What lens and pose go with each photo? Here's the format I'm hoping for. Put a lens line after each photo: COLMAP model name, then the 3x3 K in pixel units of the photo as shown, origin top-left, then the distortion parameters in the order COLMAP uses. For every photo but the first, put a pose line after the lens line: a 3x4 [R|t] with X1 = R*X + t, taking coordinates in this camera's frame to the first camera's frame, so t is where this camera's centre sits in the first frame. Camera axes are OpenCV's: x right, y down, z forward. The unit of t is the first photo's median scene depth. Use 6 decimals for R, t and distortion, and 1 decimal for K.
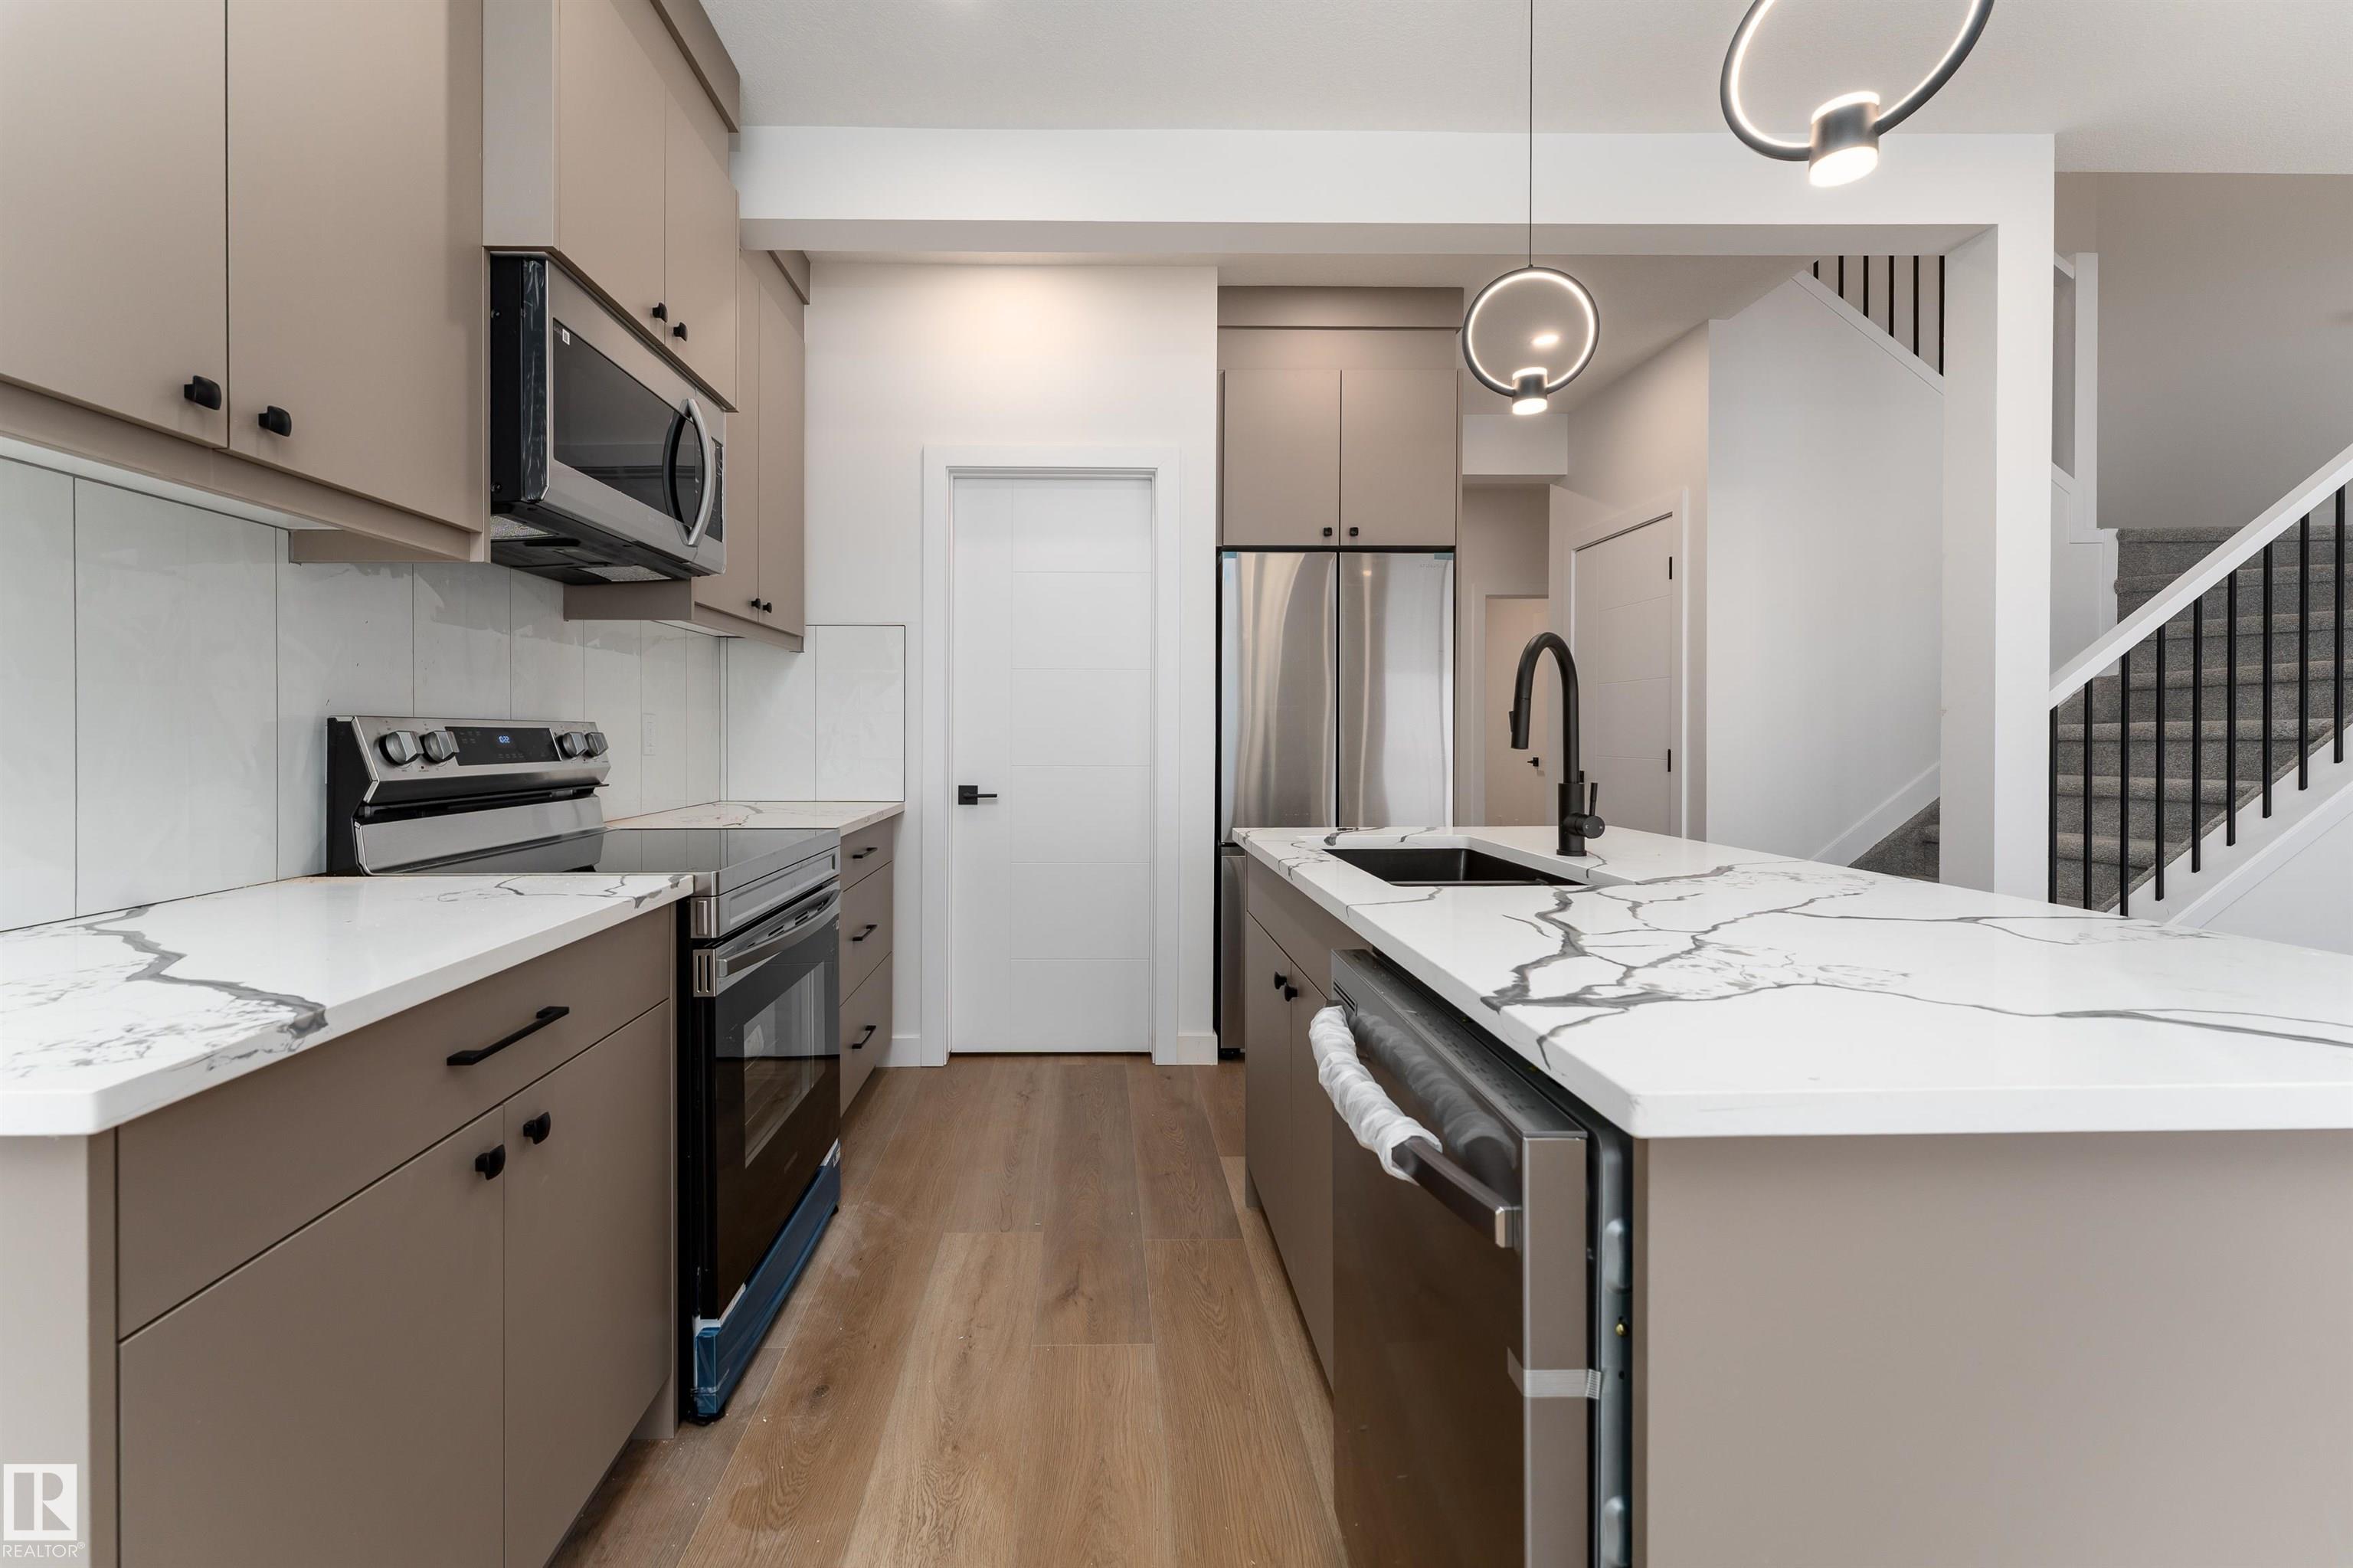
lens RADIAL K [[967.3, 0, 1100.2], [0, 967.3, 740.4], [0, 0, 1]] dist [0.001241, 0.000053]
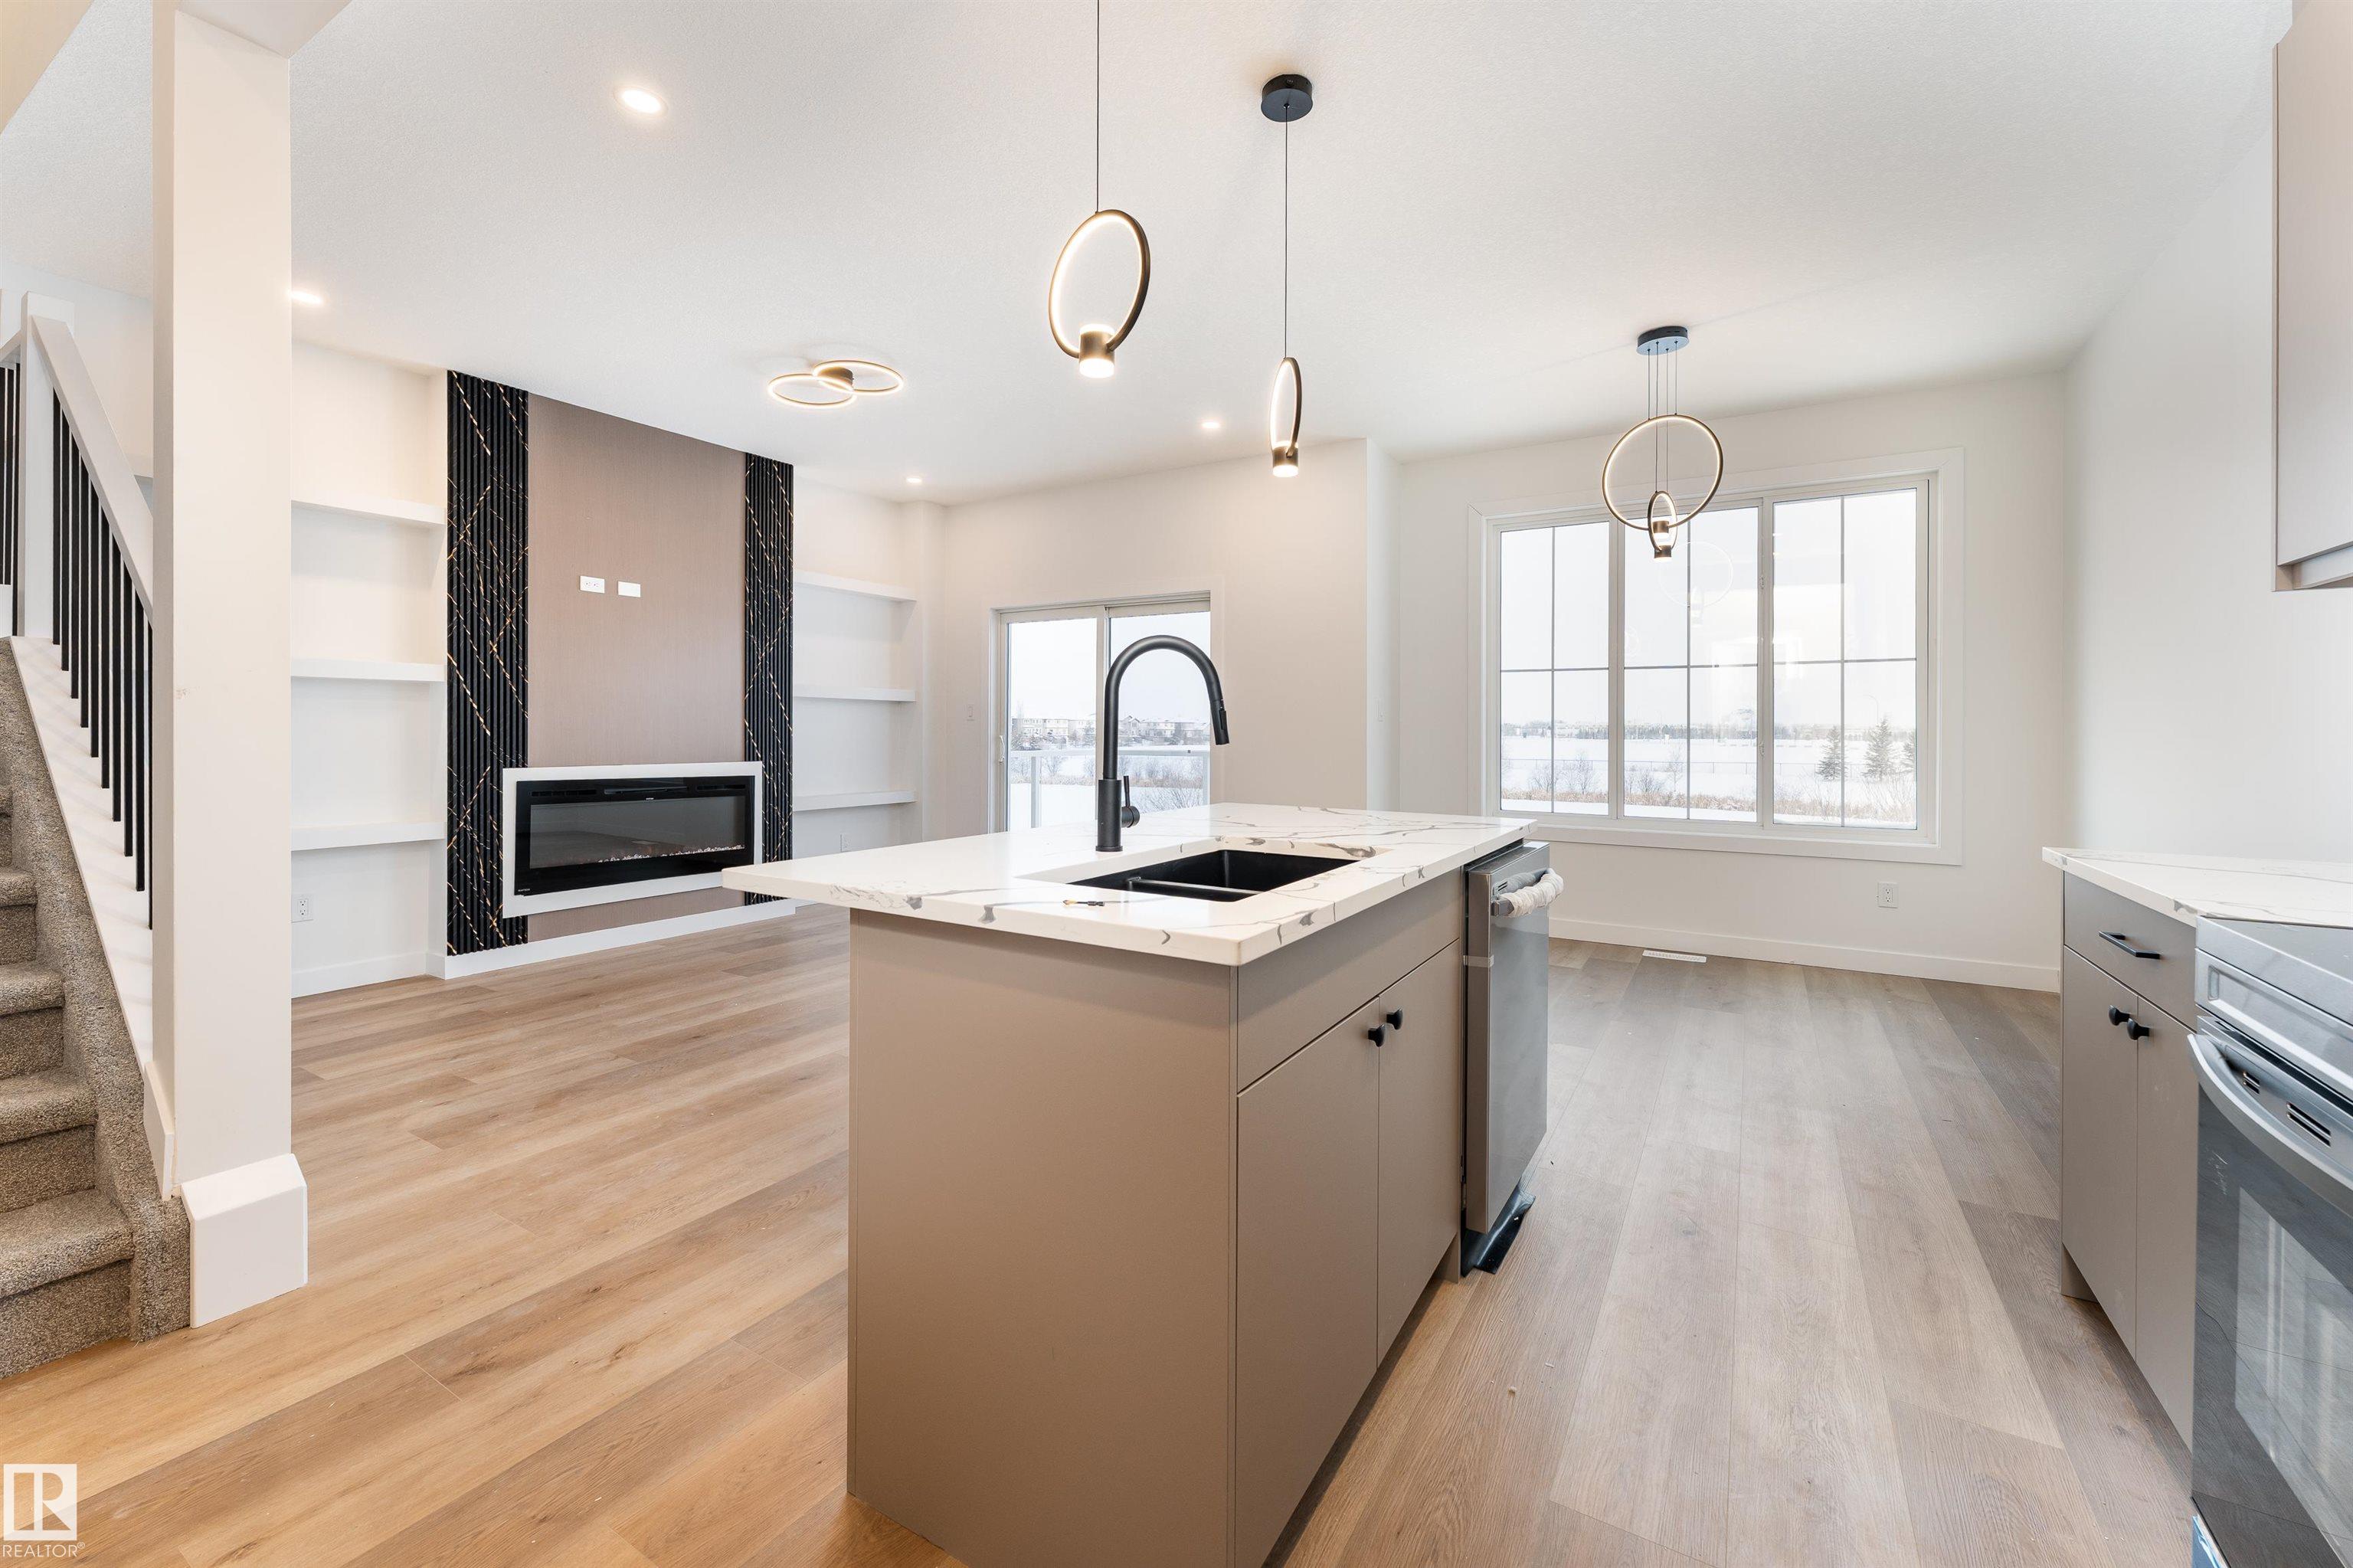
lens RADIAL K [[960.6, 0, 1157.3], [0, 960.6, 734.9], [0, 0, 1]] dist [0.000140, 0.000043]
pose [[-0.843250, -0.006430, 0.537483, -0.087576], [-0.000611, 0.999939, 0.011005, -0.012401], [-0.537521, 0.008952, -0.843203, 1.719881]]
